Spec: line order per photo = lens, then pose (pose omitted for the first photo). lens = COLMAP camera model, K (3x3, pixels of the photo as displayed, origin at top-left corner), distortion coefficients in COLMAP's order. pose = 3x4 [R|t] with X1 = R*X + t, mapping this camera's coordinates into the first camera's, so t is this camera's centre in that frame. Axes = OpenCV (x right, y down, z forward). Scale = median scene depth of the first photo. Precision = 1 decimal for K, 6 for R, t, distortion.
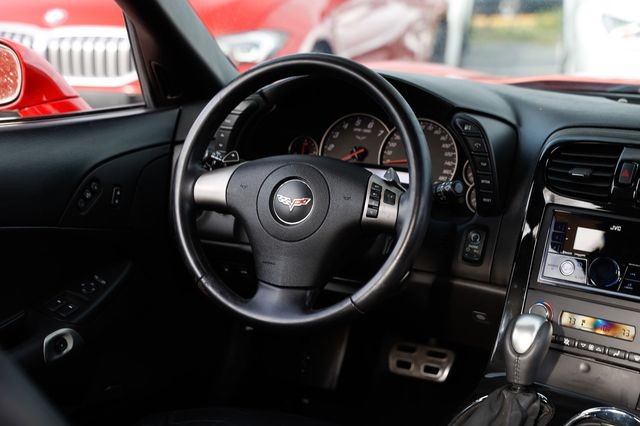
lens RADIAL K [[1177.7, 0, 320.0], [0, 1177.7, 213.0], [0, 0, 1]] dist [0.284577, -0.043047]
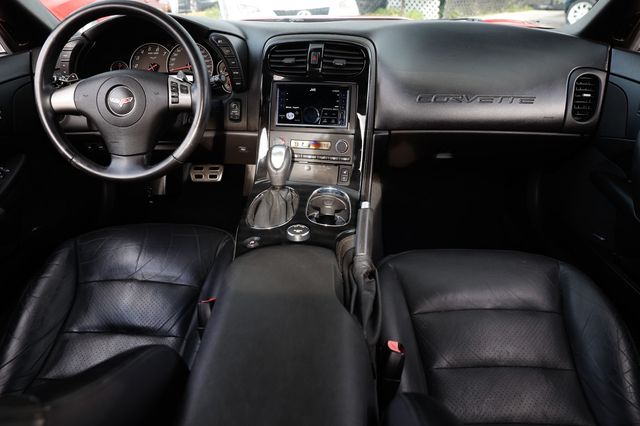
lens RADIAL K [[438.2, 0, 320.0], [0, 438.2, 213.0], [0, 0, 1]] dist [-0.109821, 0.096895]
pose [[0.910553, -0.227076, 0.345441, -0.012471], [0.125349, 0.947945, 0.292723, -0.001806], [-0.393929, -0.223240, 0.891619, 0.345387]]
